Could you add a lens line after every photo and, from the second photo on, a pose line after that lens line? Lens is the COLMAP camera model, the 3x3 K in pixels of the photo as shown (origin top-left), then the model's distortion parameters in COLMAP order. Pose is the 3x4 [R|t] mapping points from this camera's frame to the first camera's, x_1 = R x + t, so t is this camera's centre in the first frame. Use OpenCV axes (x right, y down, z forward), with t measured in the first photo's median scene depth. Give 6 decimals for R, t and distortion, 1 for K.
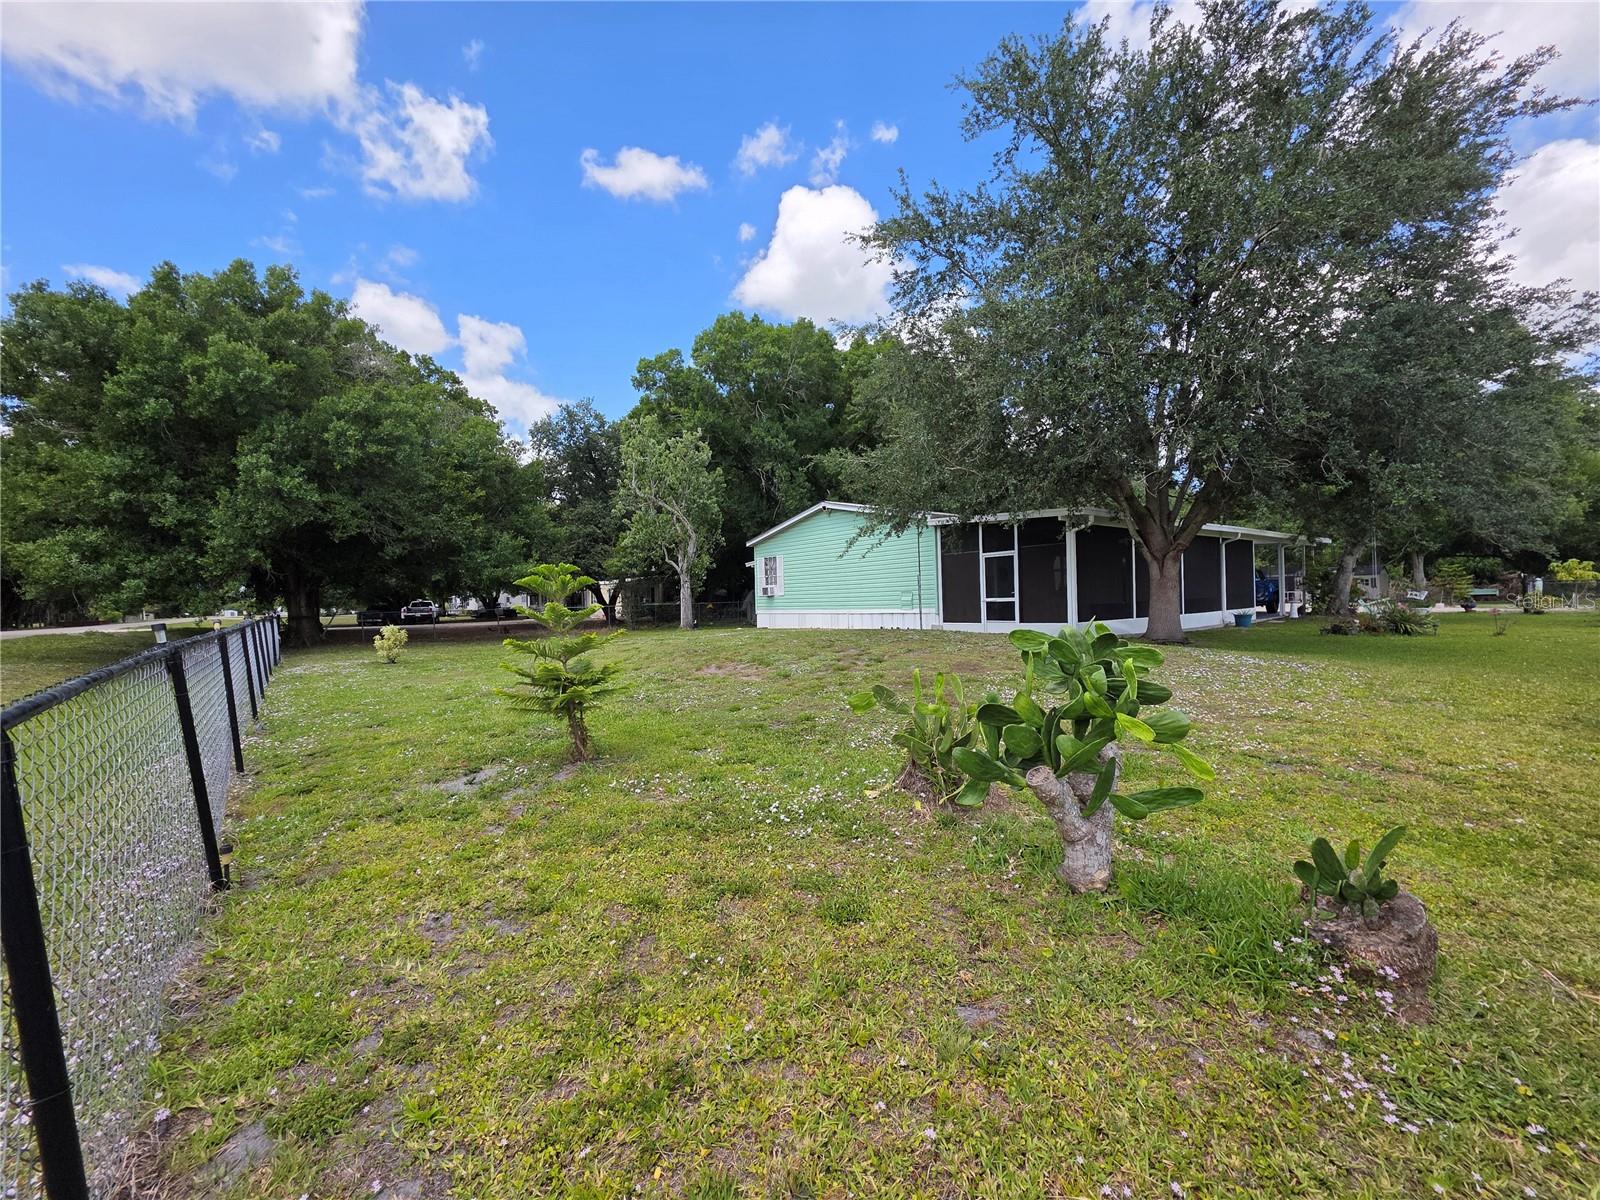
lens RADIAL K [[635.9, 0, 785.4], [0, 635.9, 611.7], [0, 0, 1]] dist [0.006814, -0.001198]
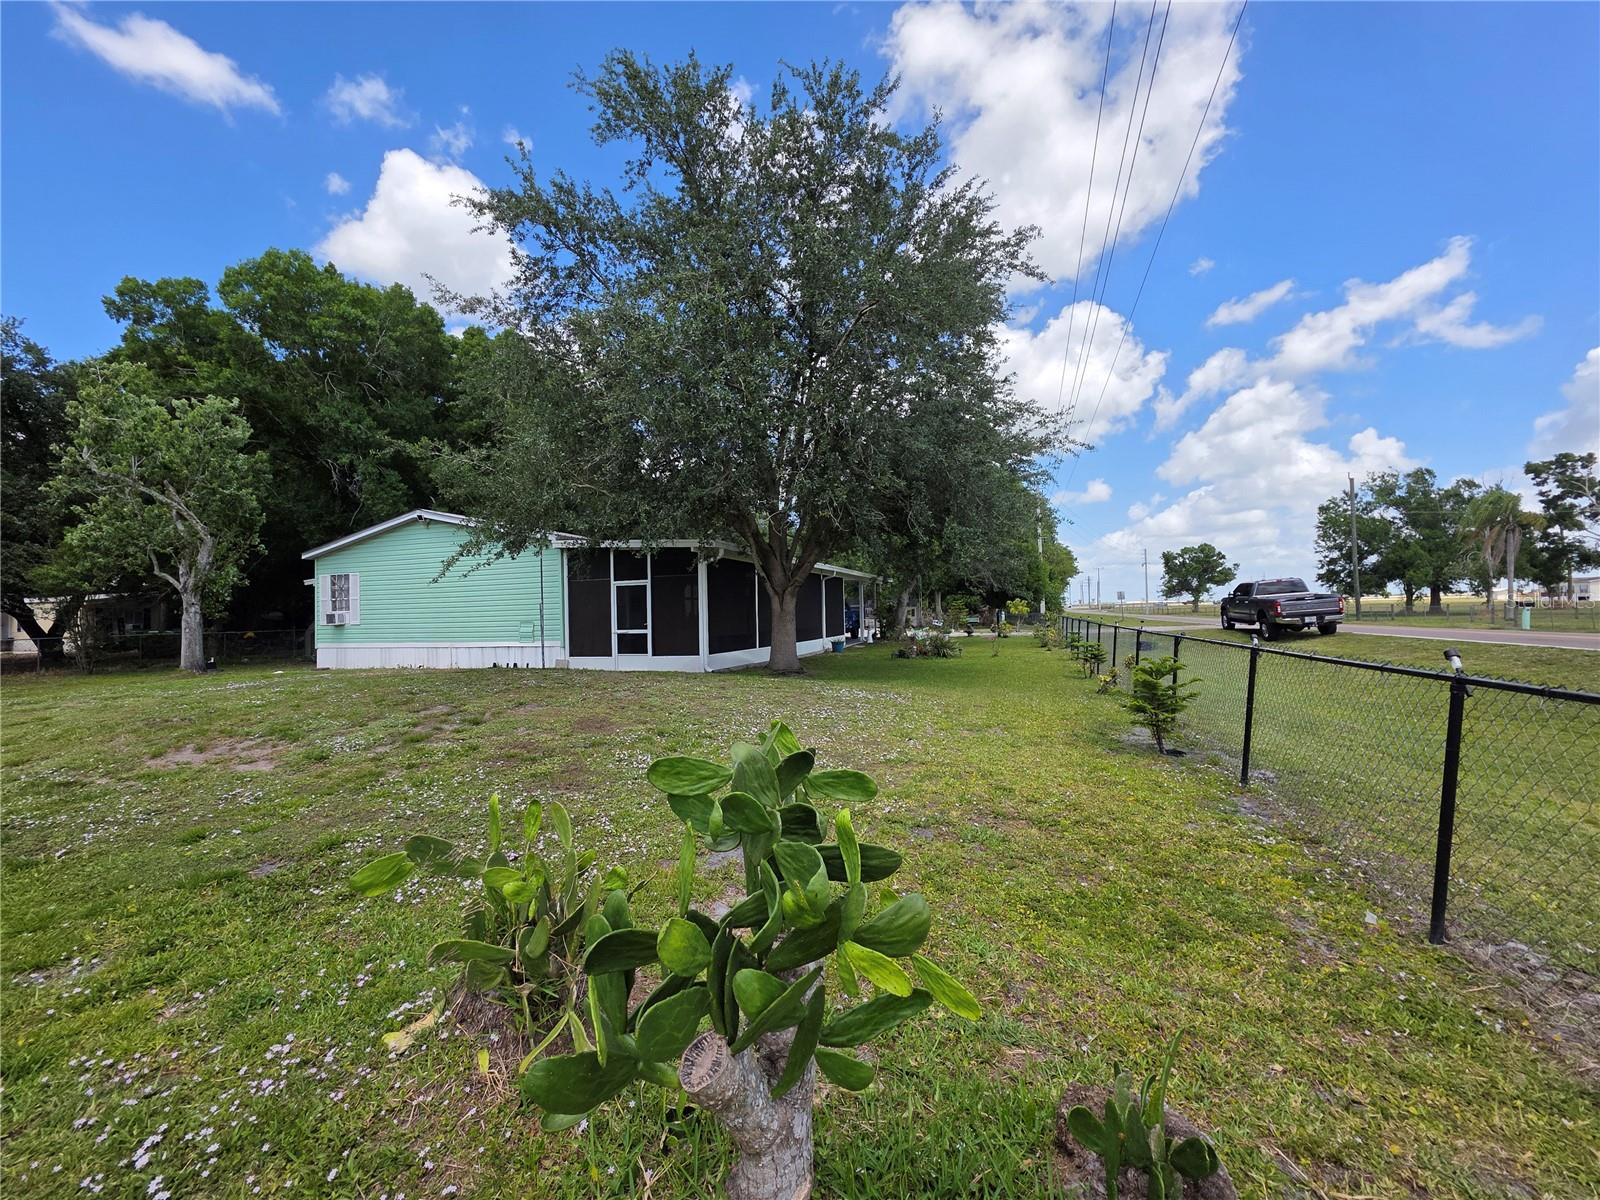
lens RADIAL K [[631.3, 0, 796.7], [0, 631.3, 596.7], [0, 0, 1]] dist [0.000558, -0.000097]
pose [[0.836789, 0.021804, 0.547091, 0.034512], [0.010162, 0.998416, -0.055333, -0.017804], [-0.547431, 0.051861, 0.835243, 0.101546]]
